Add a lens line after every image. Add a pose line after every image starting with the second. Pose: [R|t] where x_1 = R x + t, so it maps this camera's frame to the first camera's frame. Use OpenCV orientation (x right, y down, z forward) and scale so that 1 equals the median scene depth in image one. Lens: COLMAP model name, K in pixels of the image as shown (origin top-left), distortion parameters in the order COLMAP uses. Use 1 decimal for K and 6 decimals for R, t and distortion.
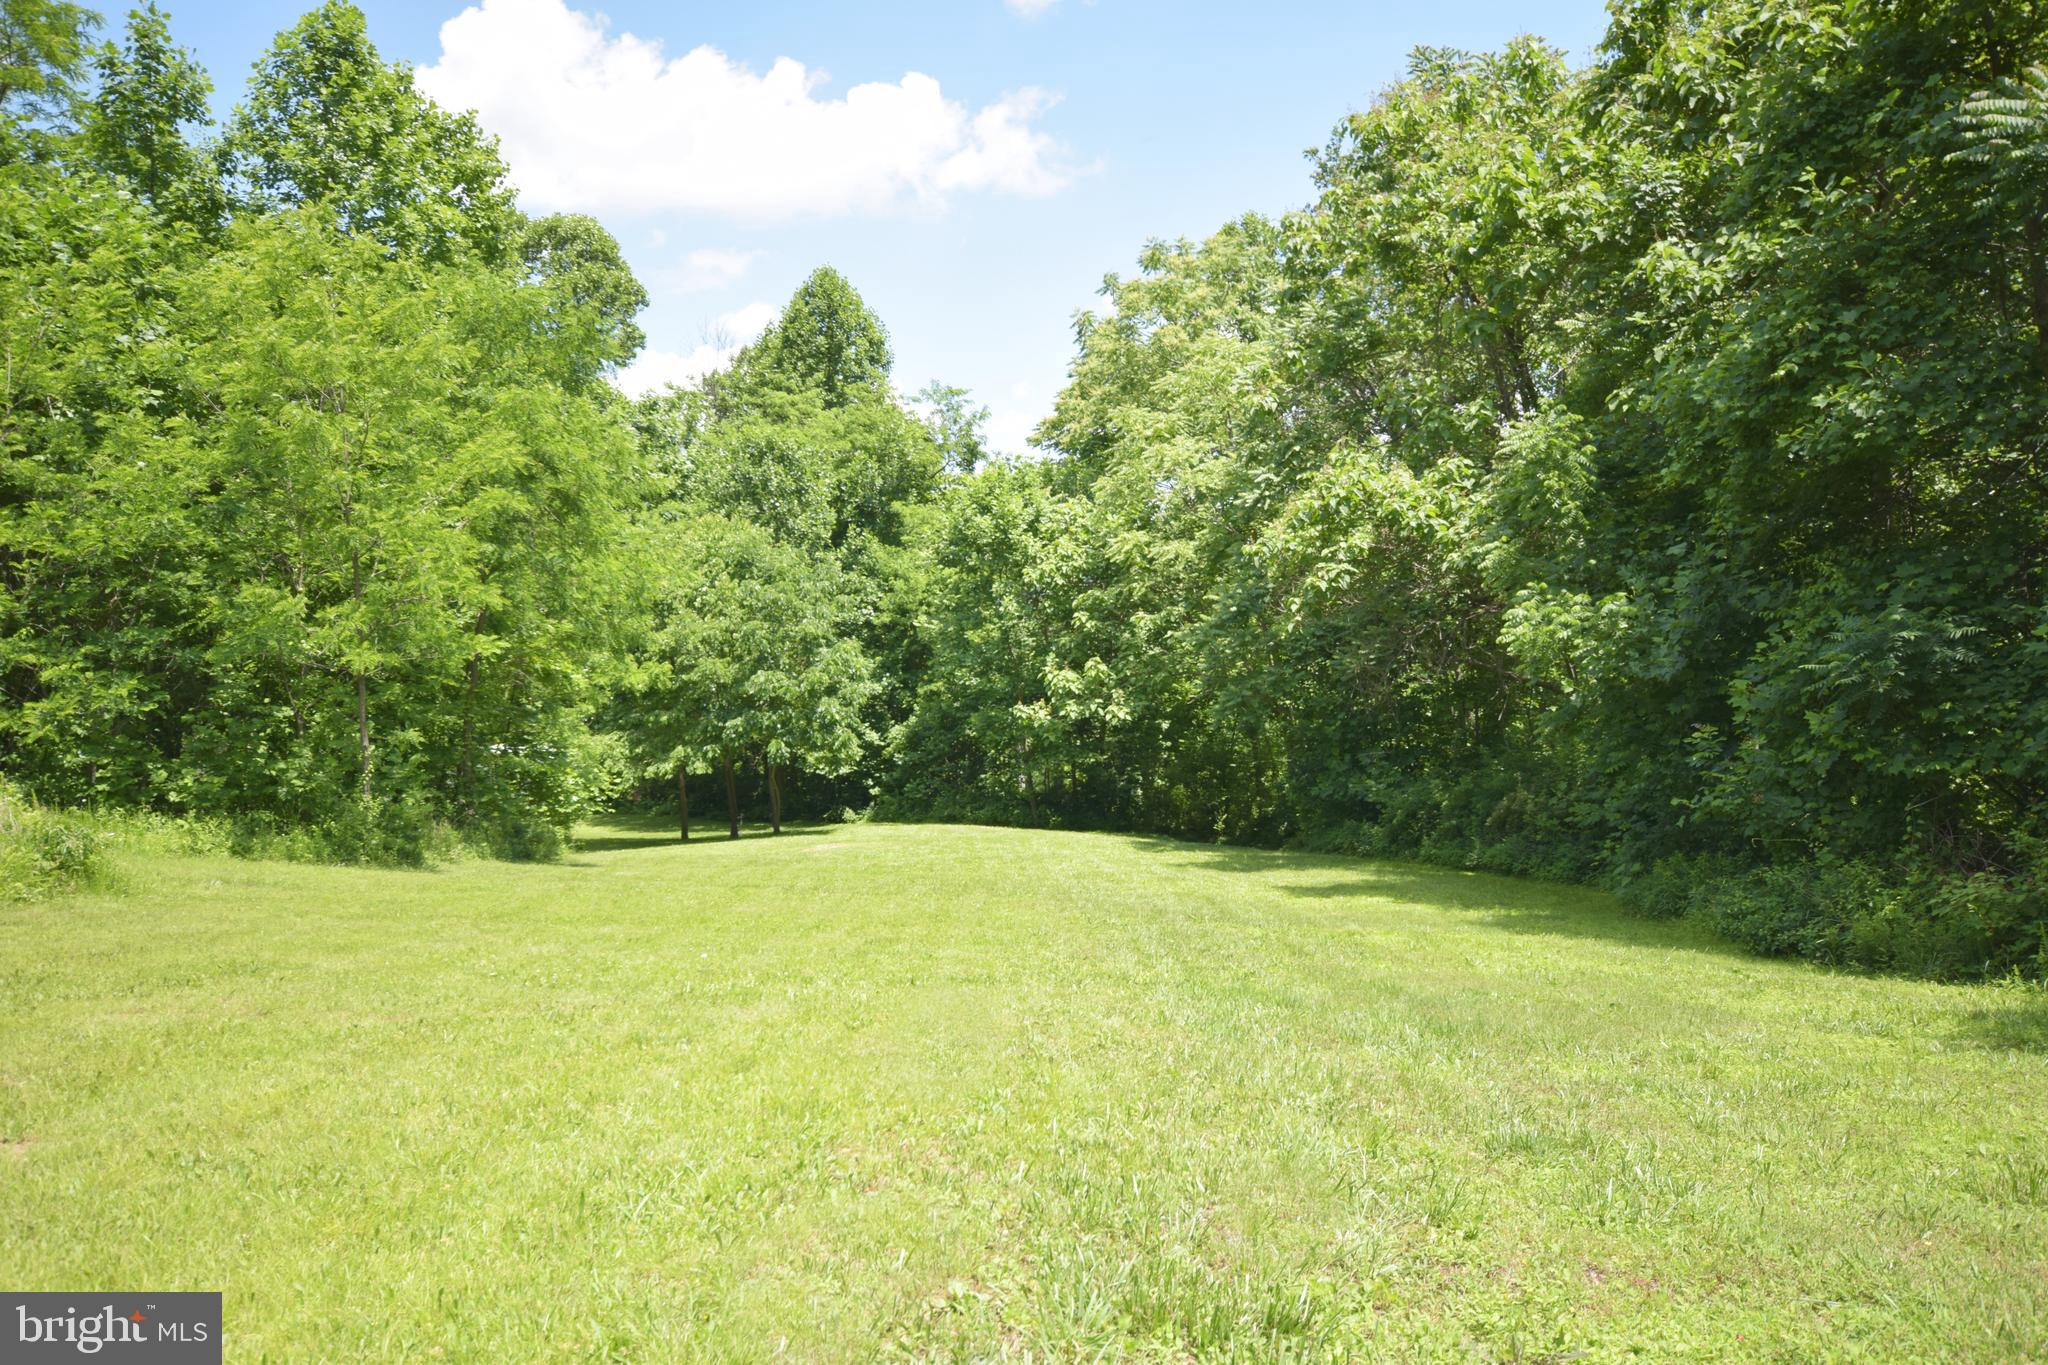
lens RADIAL K [[2415.8, 0, 1024.0], [0, 2415.8, 682.5], [0, 0, 1]] dist [0.001951, 0.007128]
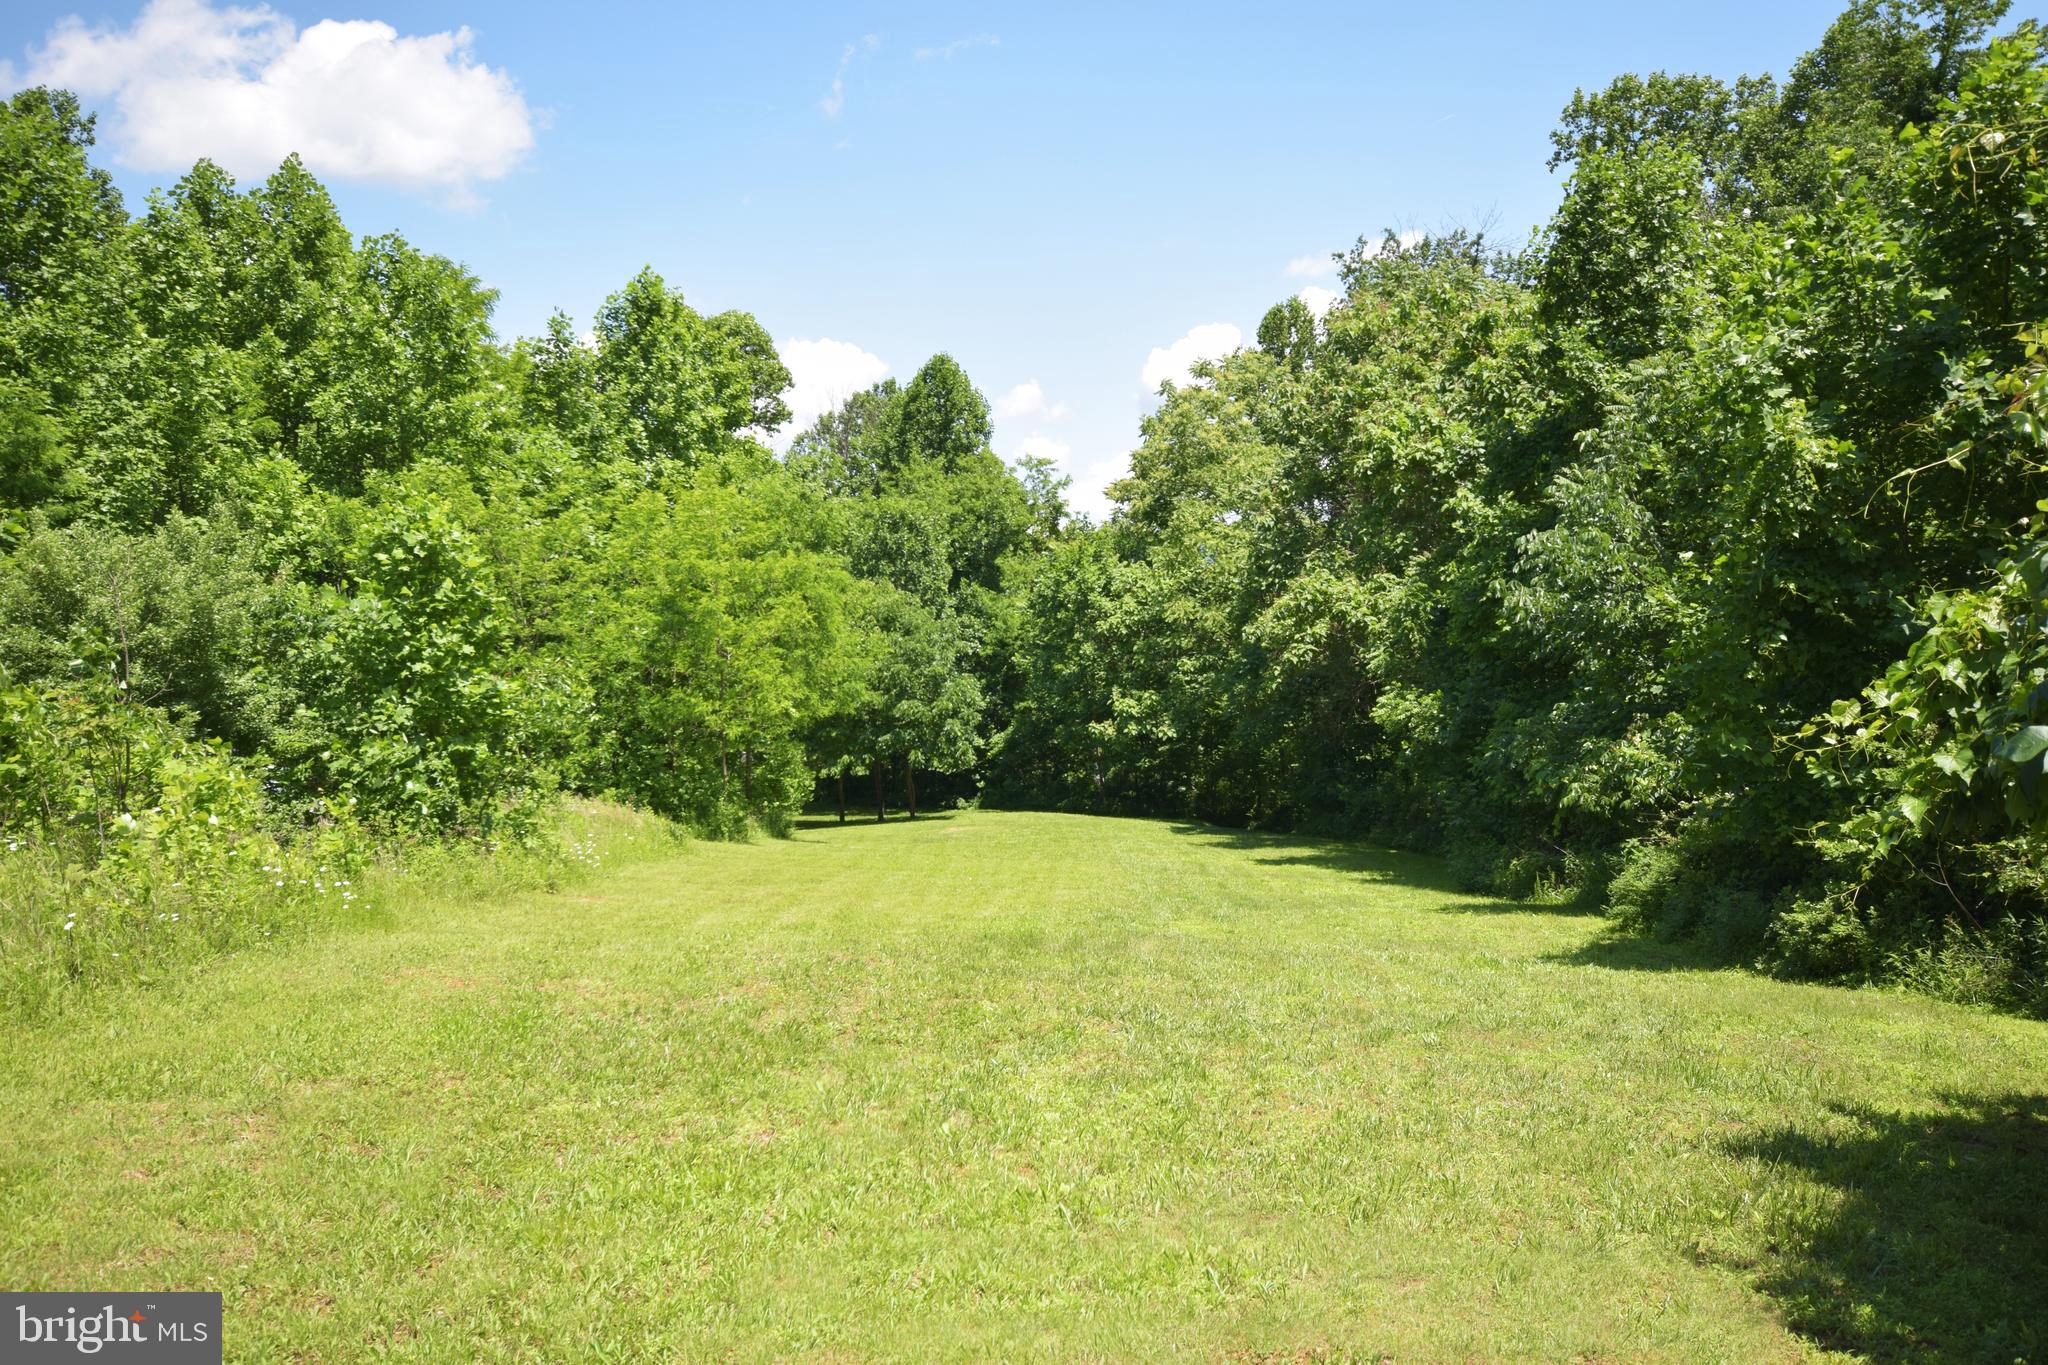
lens RADIAL K [[2877.1, 0, 1024.0], [0, 2877.1, 682.5], [0, 0, 1]] dist [-0.170750, -0.001190]
pose [[0.999569, 0.007503, -0.028372, 0.004906], [-0.006895, 0.999745, 0.021484, -0.046961], [0.028526, -0.021279, 0.999367, -0.585616]]
